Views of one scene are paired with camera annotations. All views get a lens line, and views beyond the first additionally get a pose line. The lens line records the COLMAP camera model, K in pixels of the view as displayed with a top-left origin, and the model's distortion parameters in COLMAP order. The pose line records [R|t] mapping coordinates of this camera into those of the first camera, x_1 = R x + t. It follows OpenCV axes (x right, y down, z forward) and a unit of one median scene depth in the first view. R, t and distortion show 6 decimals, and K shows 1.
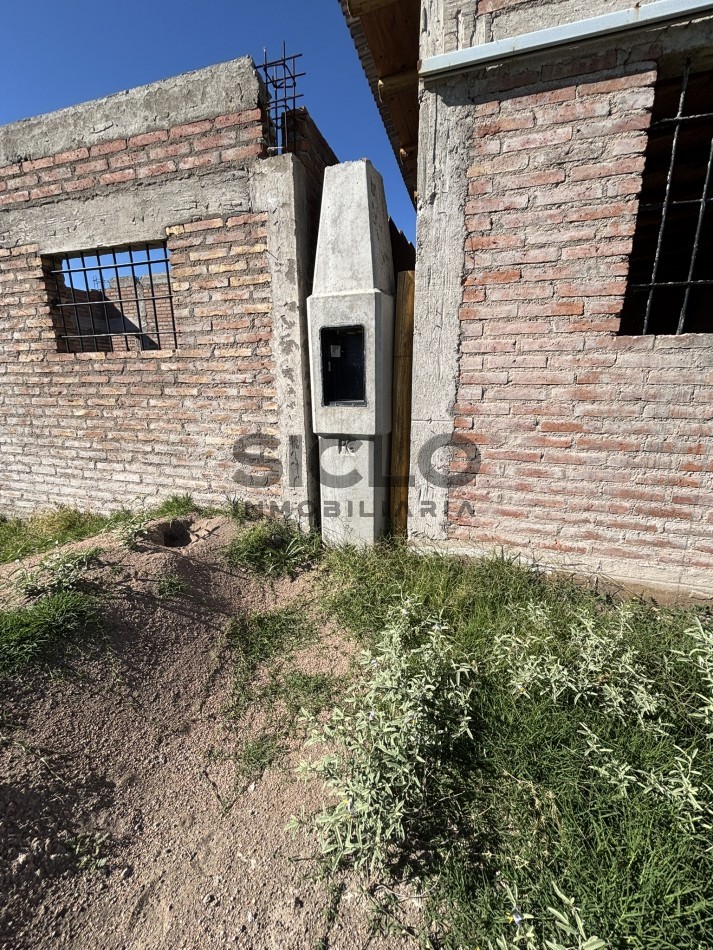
lens RADIAL K [[385.7, 0, 355.1], [0, 385.7, 475.1], [0, 0, 1]] dist [-0.001537, 0.000507]
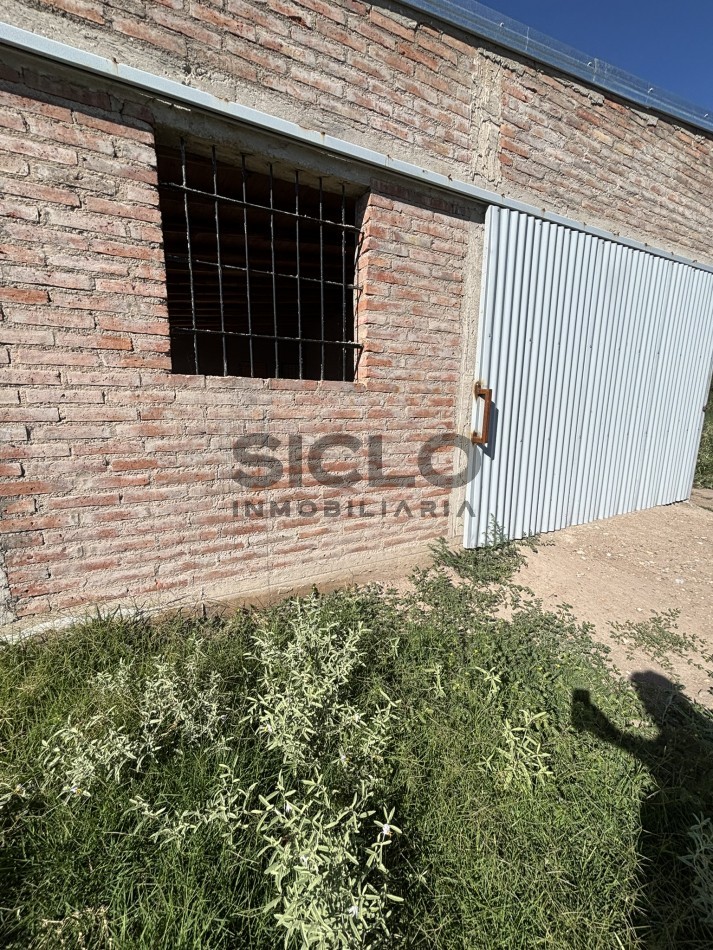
lens RADIAL K [[385.7, 0, 355.5], [0, 385.7, 475.7], [0, 0, 1]] dist [-0.001537, 0.000507]
pose [[0.707322, -0.126093, 0.695555, 0.251921], [0.159187, 0.987101, 0.017066, -0.027020], [-0.688735, 0.098652, 0.718270, -0.058661]]
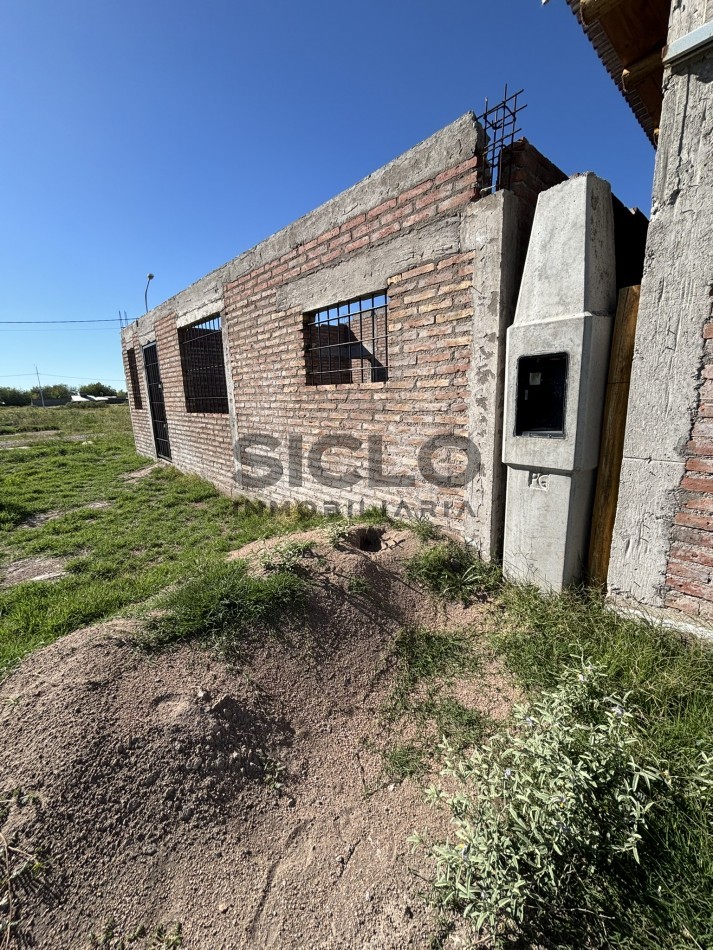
lens RADIAL K [[385.7, 0, 353.2], [0, 385.7, 473.4], [0, 0, 1]] dist [-0.001537, 0.000507]
pose [[0.855362, 0.086102, -0.510825, 0.083926], [-0.100229, 0.994964, -0.000124, -0.053035], [0.508242, 0.051306, 0.859685, -0.038880]]
